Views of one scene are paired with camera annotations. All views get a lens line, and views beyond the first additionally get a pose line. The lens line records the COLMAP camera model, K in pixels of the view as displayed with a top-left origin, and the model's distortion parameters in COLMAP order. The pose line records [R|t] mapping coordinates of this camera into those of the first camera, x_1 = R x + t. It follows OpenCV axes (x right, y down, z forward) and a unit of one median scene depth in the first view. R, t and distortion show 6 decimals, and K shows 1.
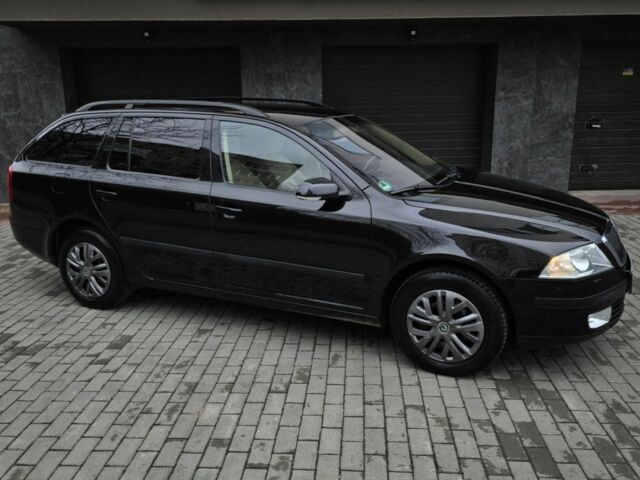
lens RADIAL K [[556.1, 0, 319.4], [0, 556.1, 240.9], [0, 0, 1]] dist [0.070918, -0.078886]
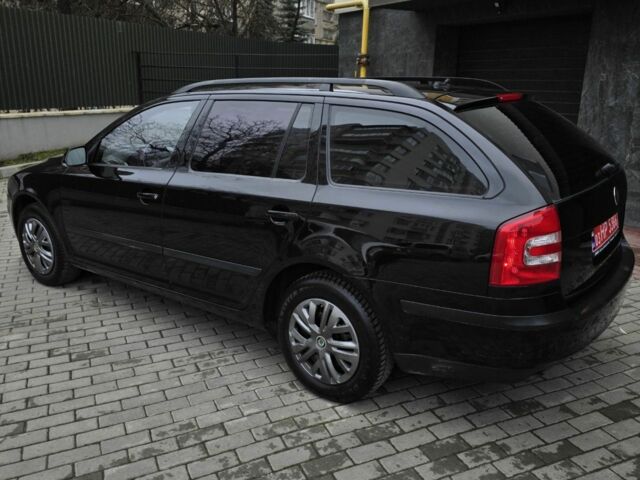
lens RADIAL K [[556.1, 0, 322.6], [0, 556.1, 235.4], [0, 0, 1]] dist [0.070918, -0.078886]
pose [[0.481949, 0.255190, -0.838215, 0.798435], [-0.233927, 0.959399, 0.157583, -0.181963], [0.844396, 0.120134, 0.522077, 0.677346]]
